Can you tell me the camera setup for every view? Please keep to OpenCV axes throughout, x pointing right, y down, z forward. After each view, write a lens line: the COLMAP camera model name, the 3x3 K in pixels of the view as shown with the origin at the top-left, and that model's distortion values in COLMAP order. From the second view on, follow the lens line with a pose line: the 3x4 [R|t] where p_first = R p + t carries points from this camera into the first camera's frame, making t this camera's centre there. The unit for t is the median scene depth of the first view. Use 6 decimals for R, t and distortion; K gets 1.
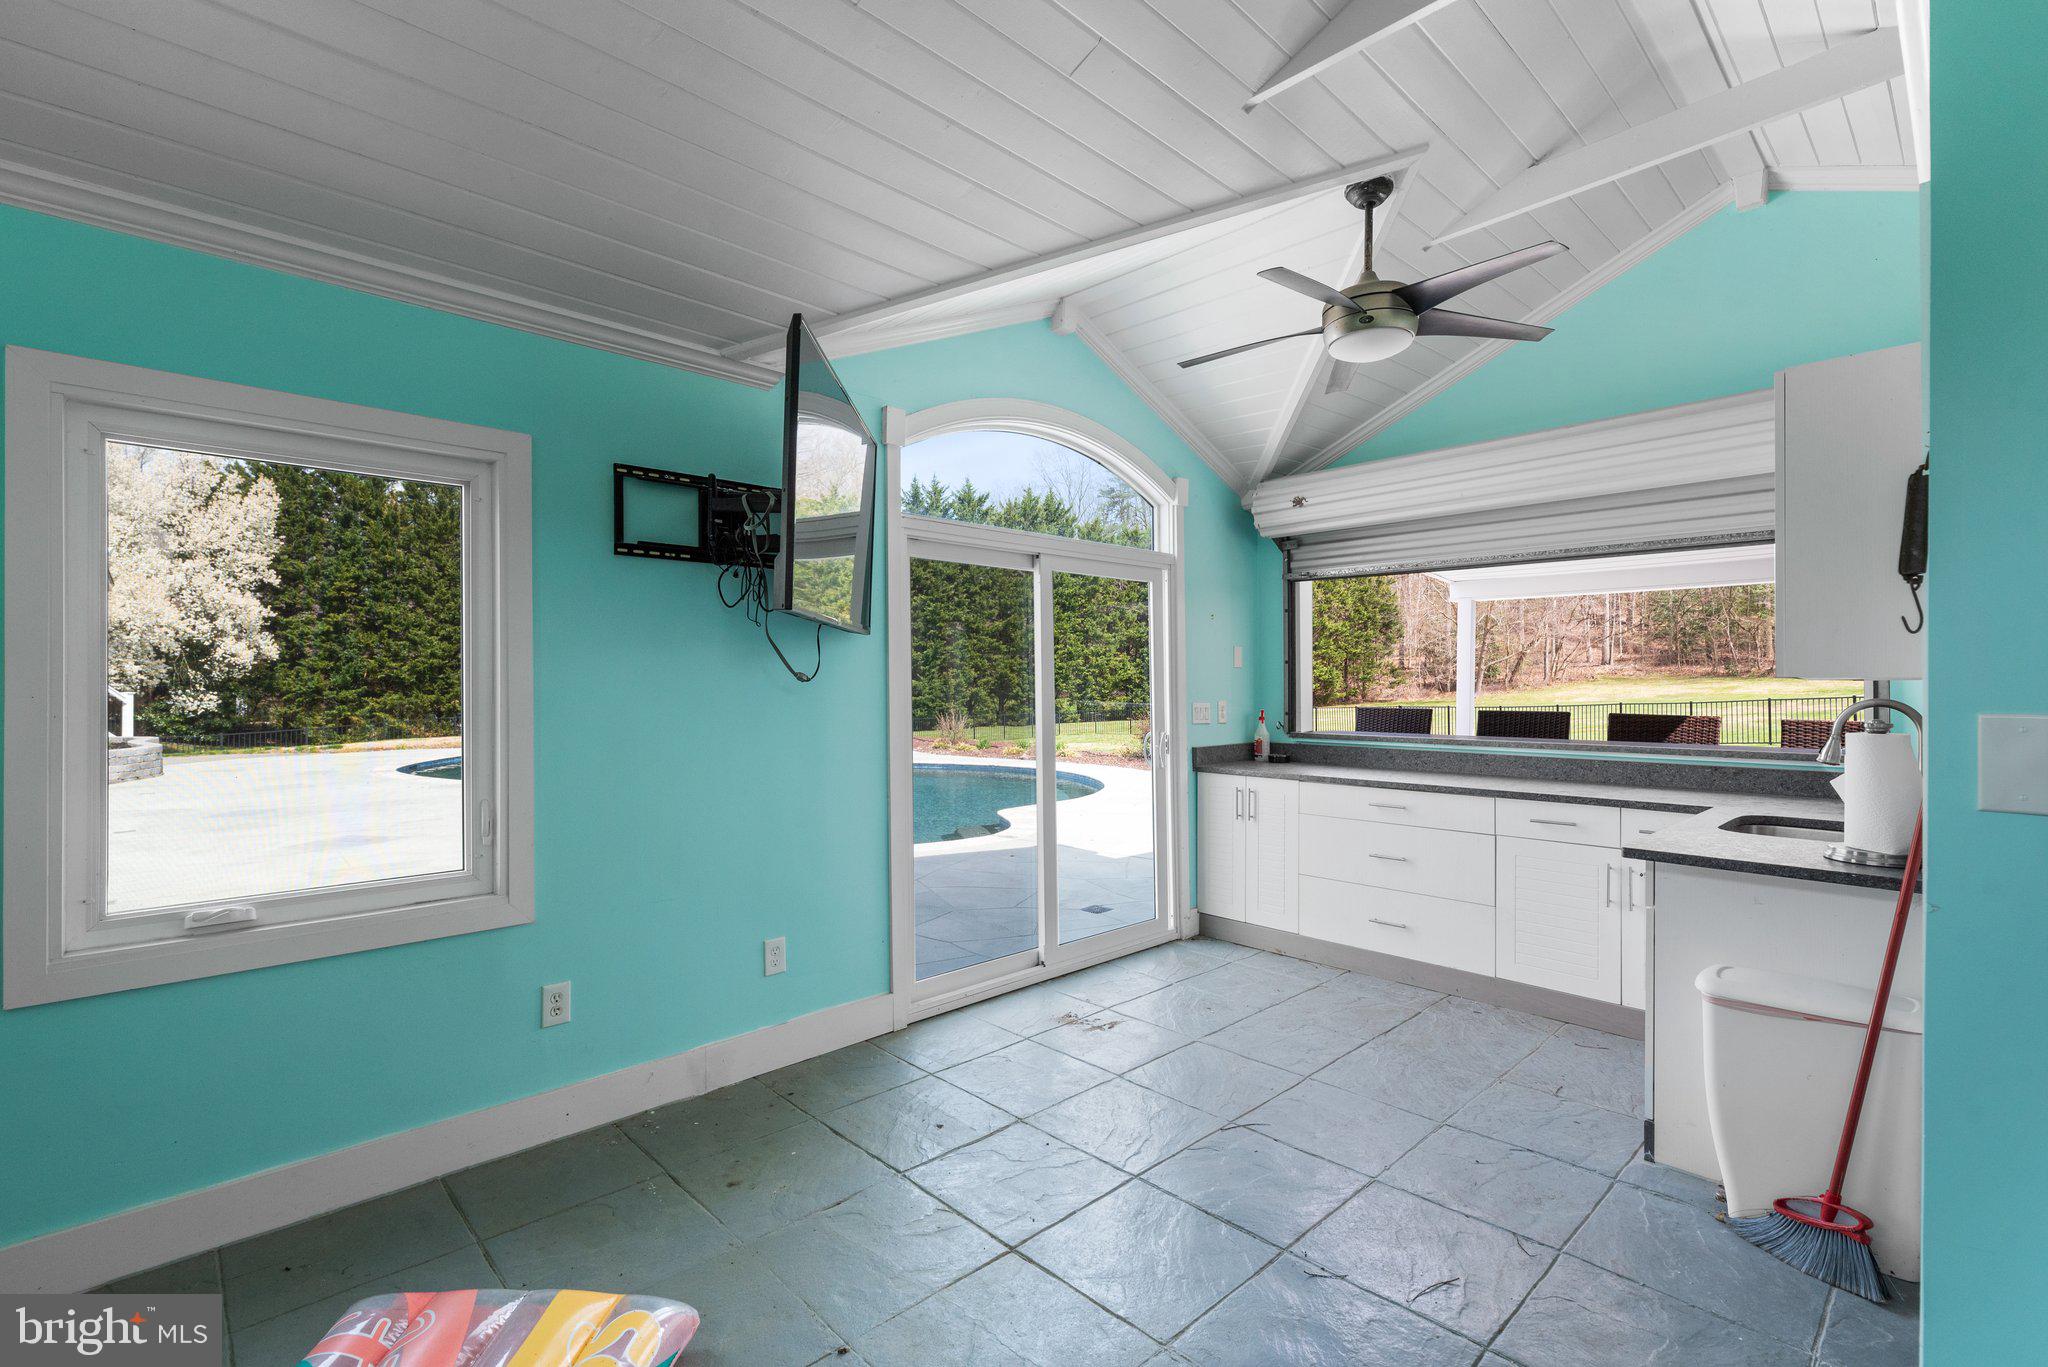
lens RADIAL K [[918.4, 0, 1024.7], [0, 918.4, 685.6], [0, 0, 1]] dist [-0.001948, 0.000868]
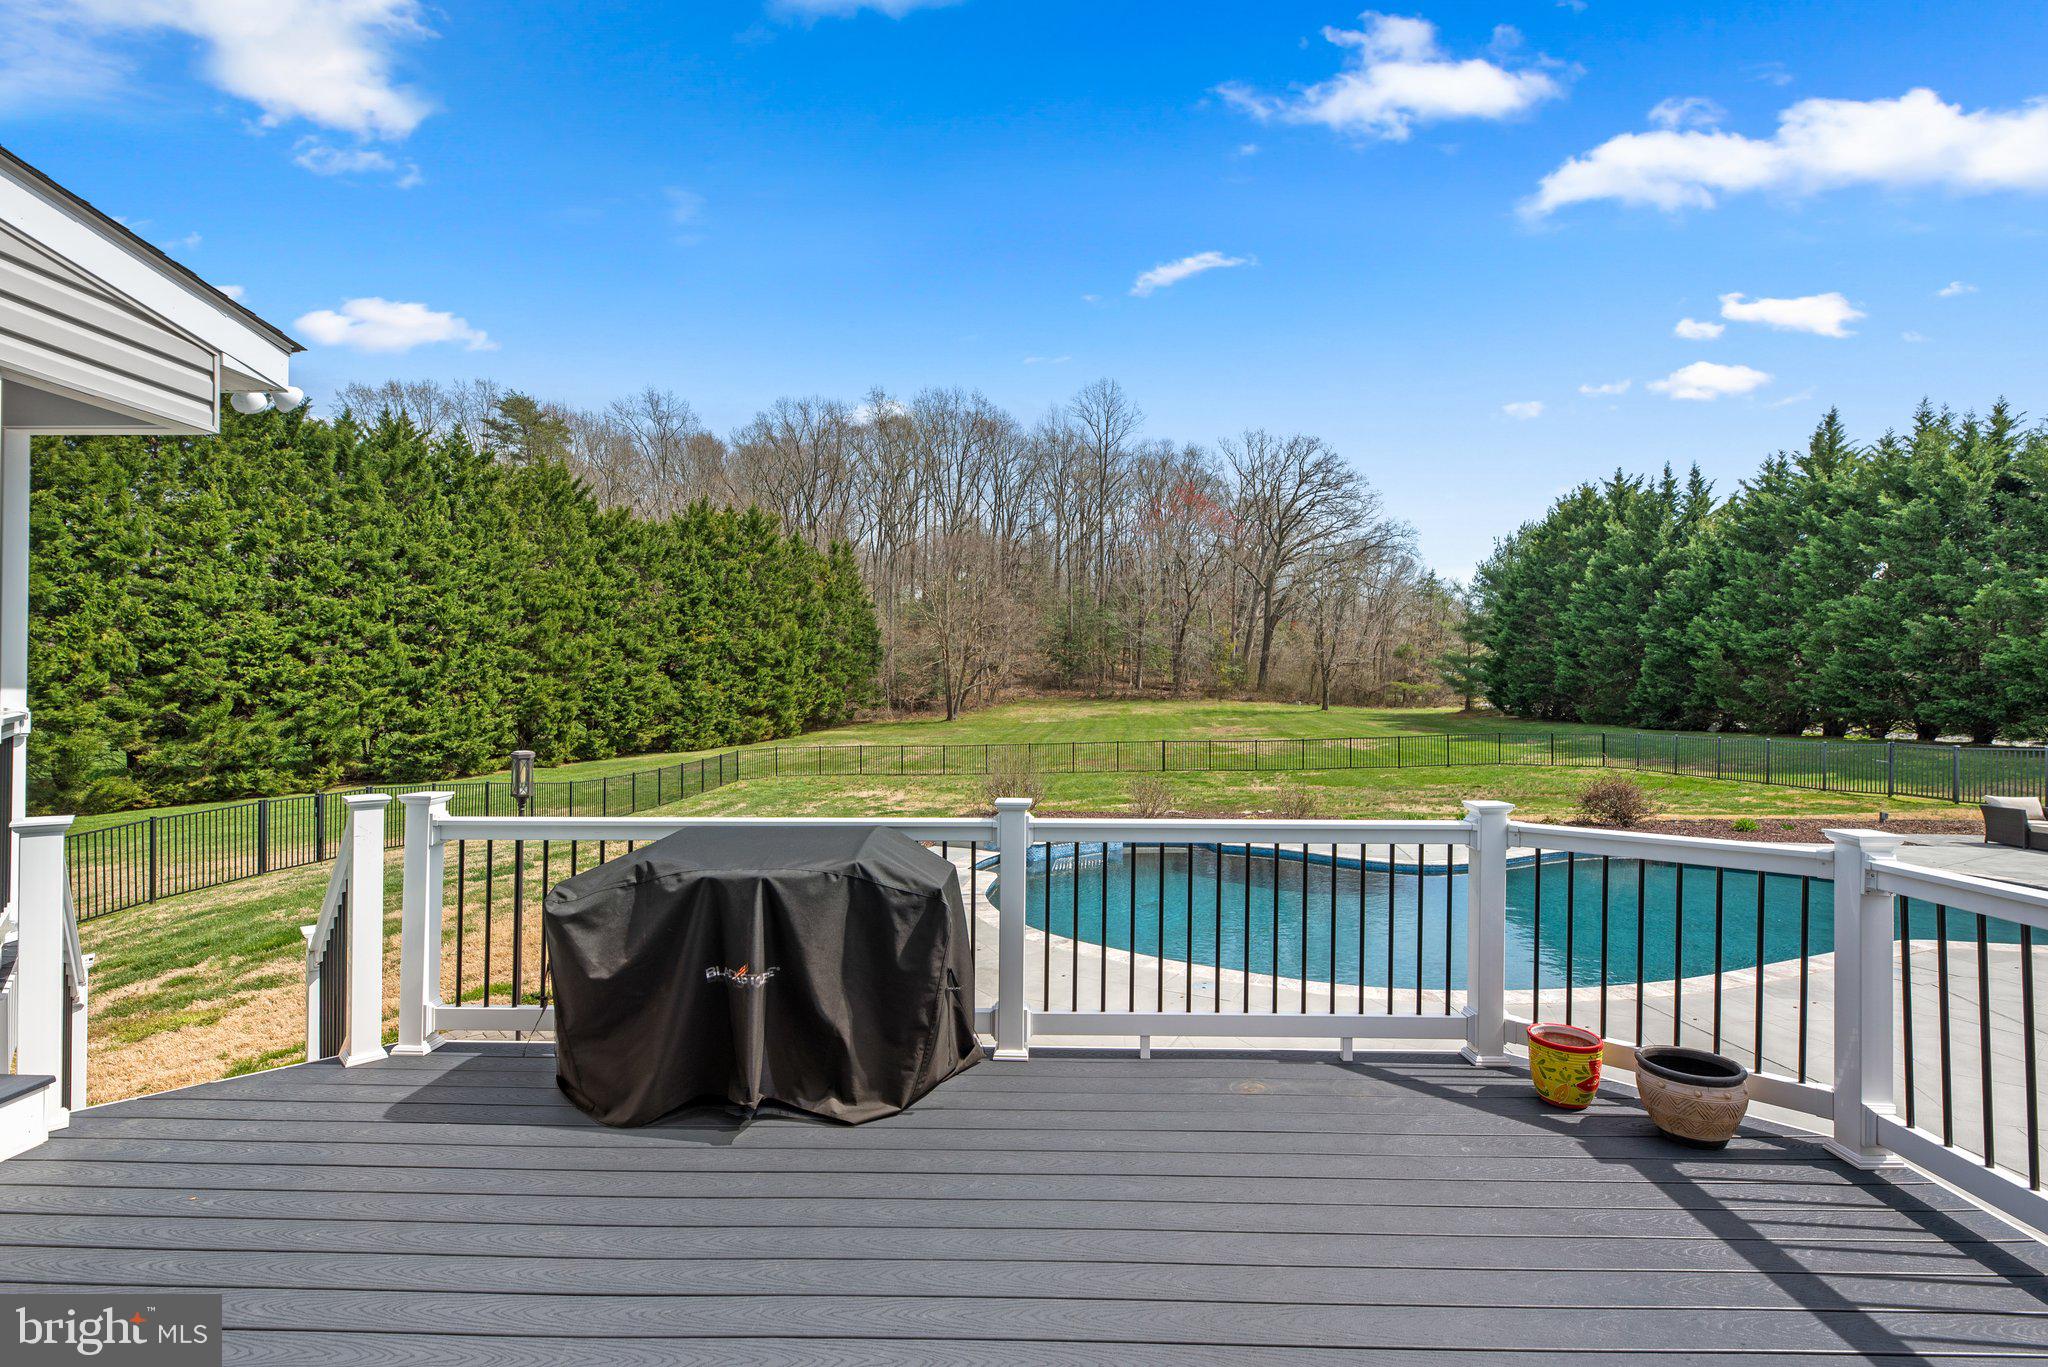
lens RADIAL K [[935.7, 0, 1028.2], [0, 935.7, 689.4], [0, 0, 1]] dist [0.001157, -0.000575]
pose [[0.702775, 0.008642, 0.711360, -0.361246], [-0.004320, 0.999960, -0.007880, -0.020493], [-0.711399, 0.002465, 0.702784, 0.232320]]
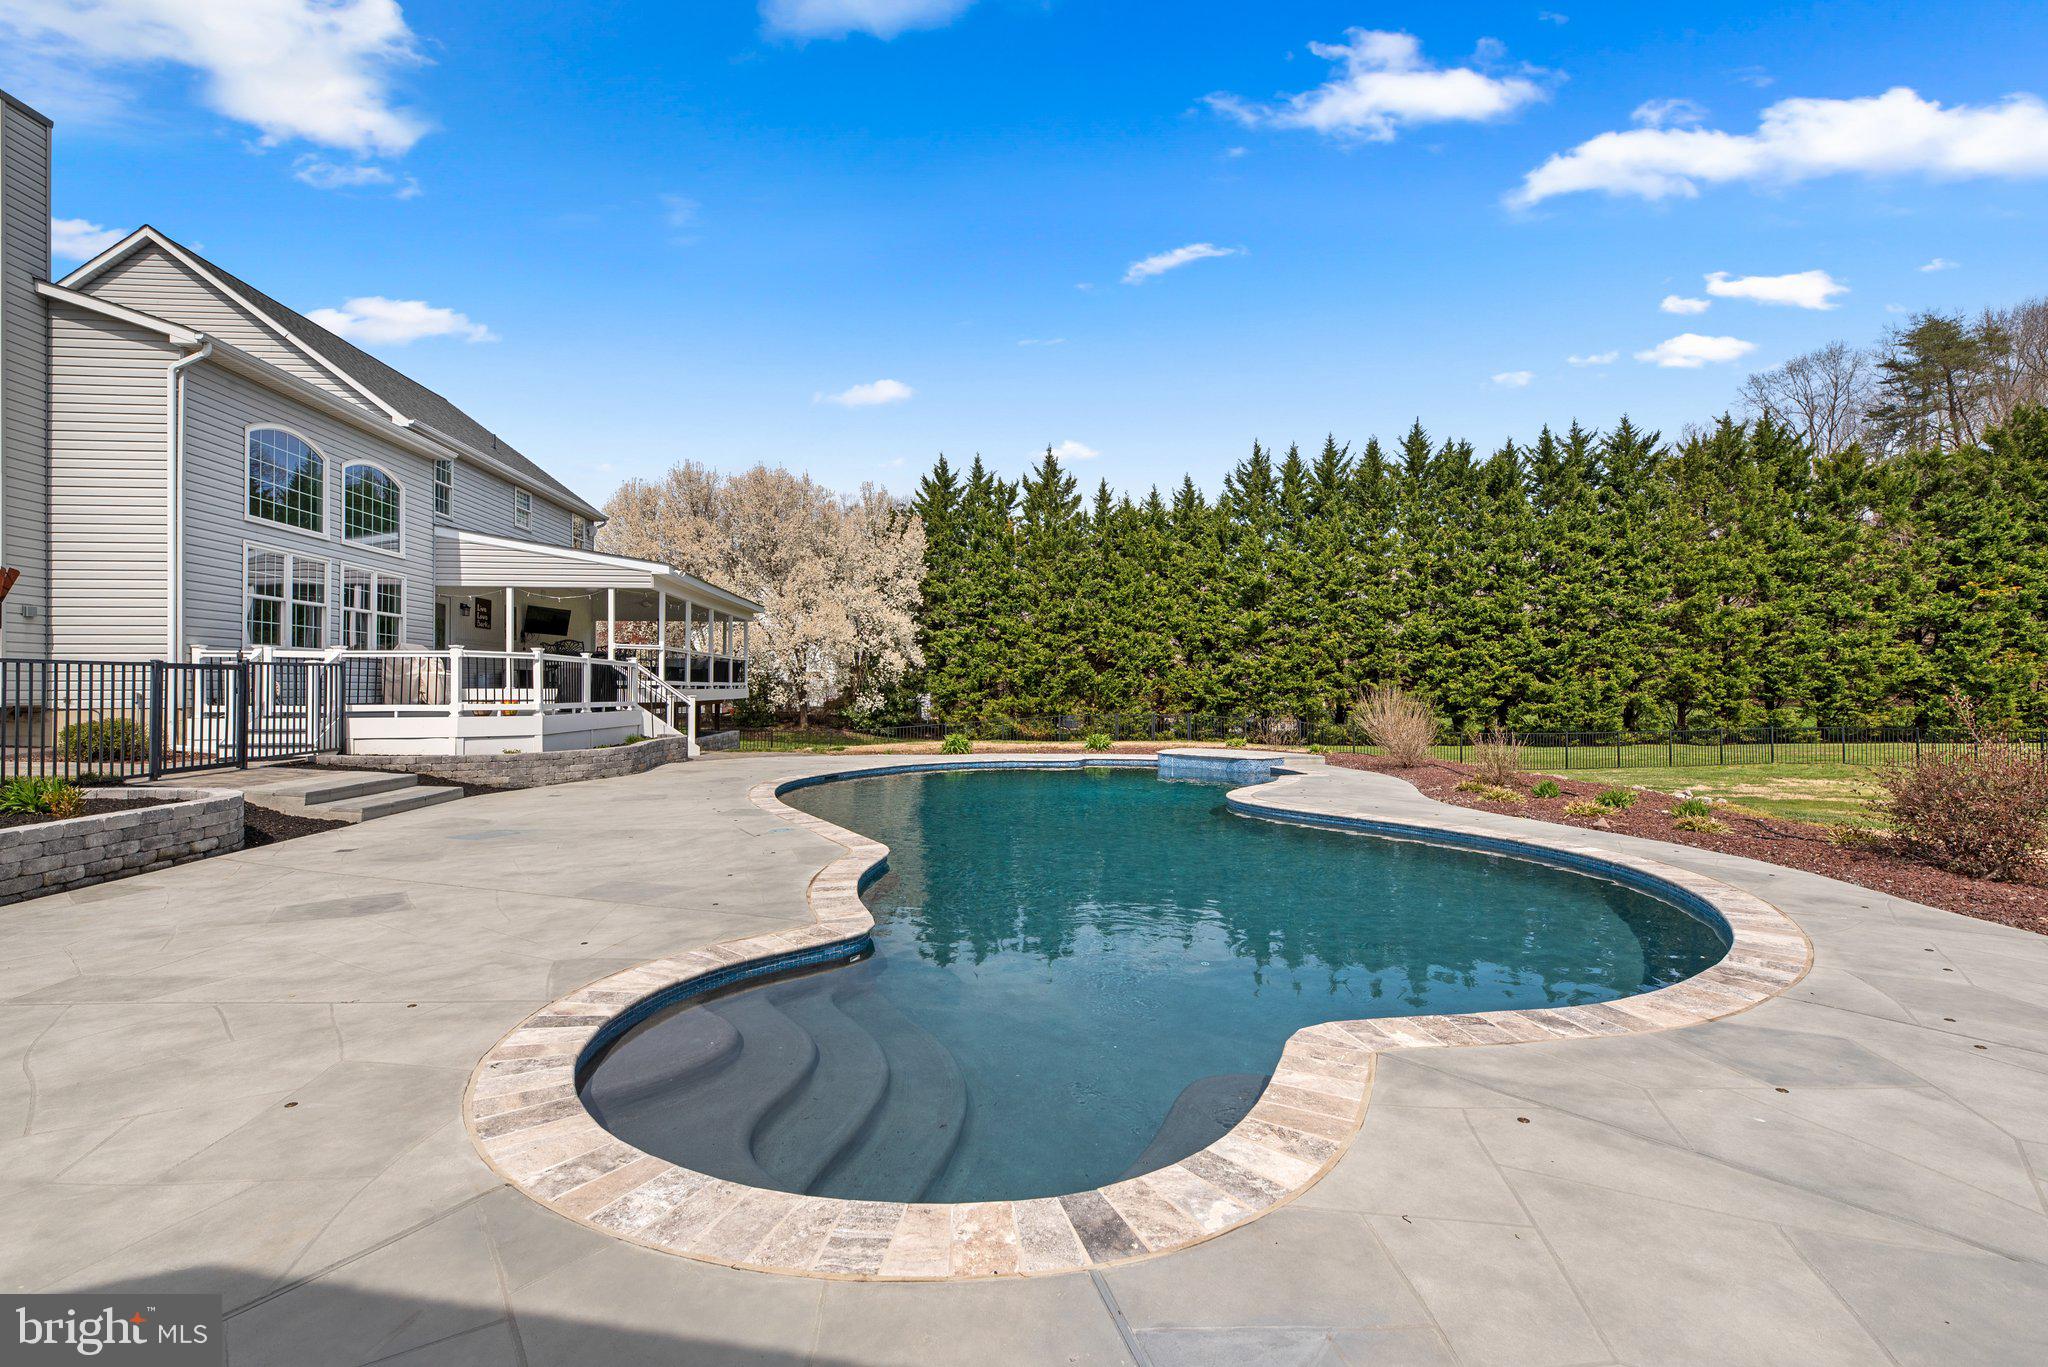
lens RADIAL K [[918.4, 0, 1024.7], [0, 918.4, 685.6], [0, 0, 1]] dist [-0.001948, 0.000868]
pose [[0.786264, -0.000883, -0.617890, 0.022084], [-0.001348, 0.999994, -0.003144, -0.000519], [0.617889, 0.003305, 0.786258, 0.124940]]
